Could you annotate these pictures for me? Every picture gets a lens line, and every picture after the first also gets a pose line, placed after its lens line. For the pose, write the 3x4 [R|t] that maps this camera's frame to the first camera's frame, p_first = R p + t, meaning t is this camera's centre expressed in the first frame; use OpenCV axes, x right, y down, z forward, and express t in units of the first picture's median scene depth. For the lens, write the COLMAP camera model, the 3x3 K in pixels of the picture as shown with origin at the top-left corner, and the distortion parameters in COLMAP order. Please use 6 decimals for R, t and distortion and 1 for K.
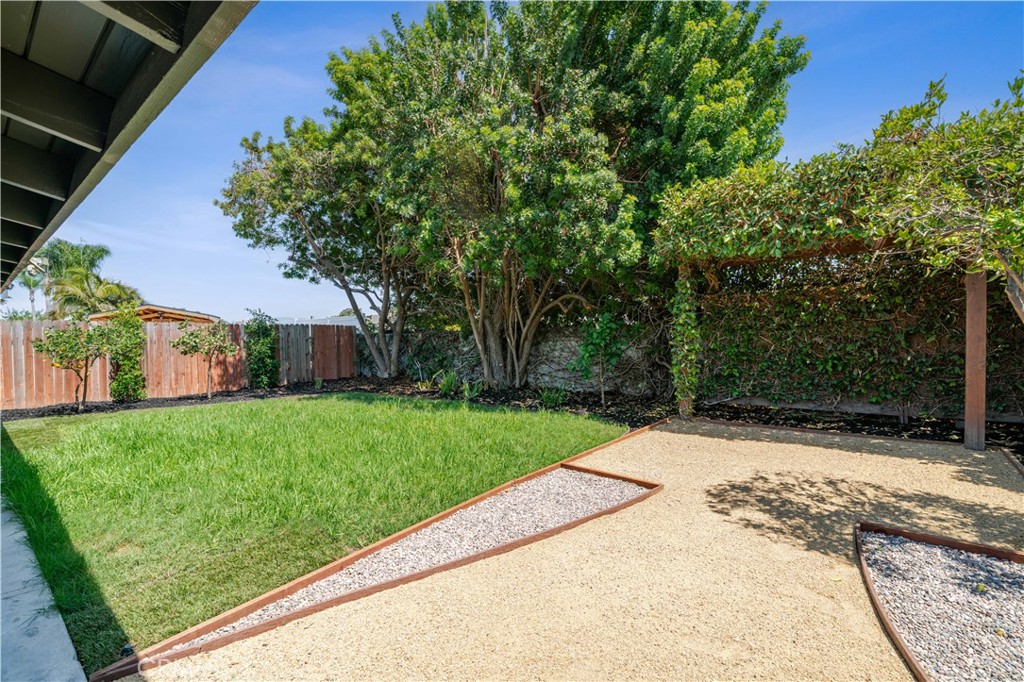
lens RADIAL K [[462.7, 0, 512.0], [0, 462.7, 341.0], [0, 0, 1]] dist [-0.000885, -0.000091]
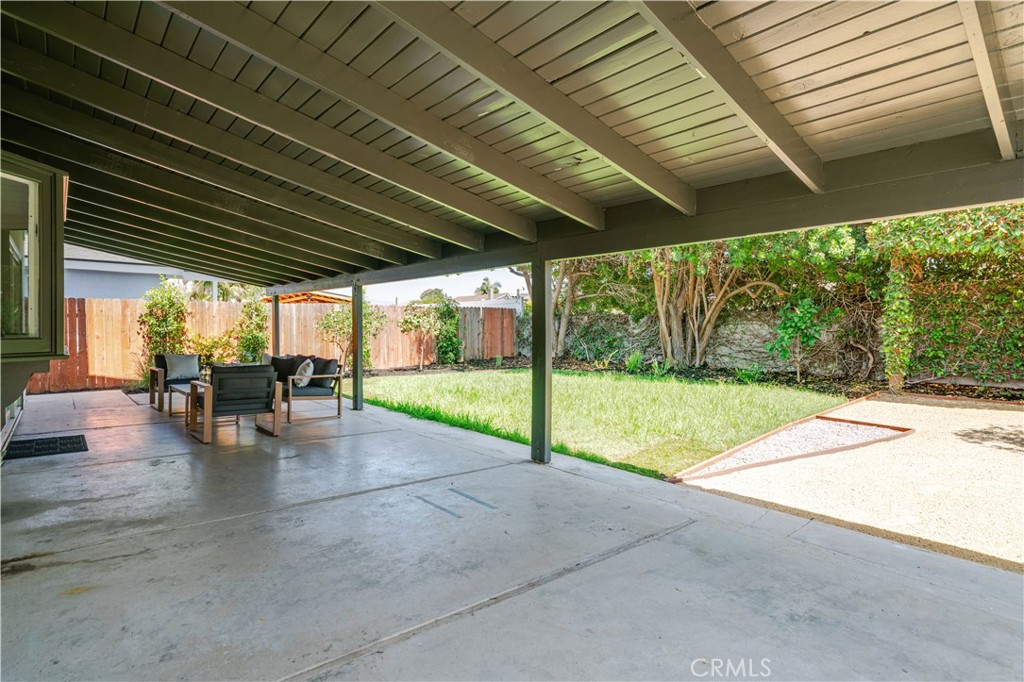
lens RADIAL K [[514.0, 0, 512.0], [0, 514.0, 329.0], [0, 0, 1]] dist [0.002075, 0.000473]
pose [[0.987254, 0.012213, -0.158682, -0.318102], [-0.011017, 0.999904, 0.008416, 0.008690], [0.158770, -0.006561, 0.987294, -0.357094]]
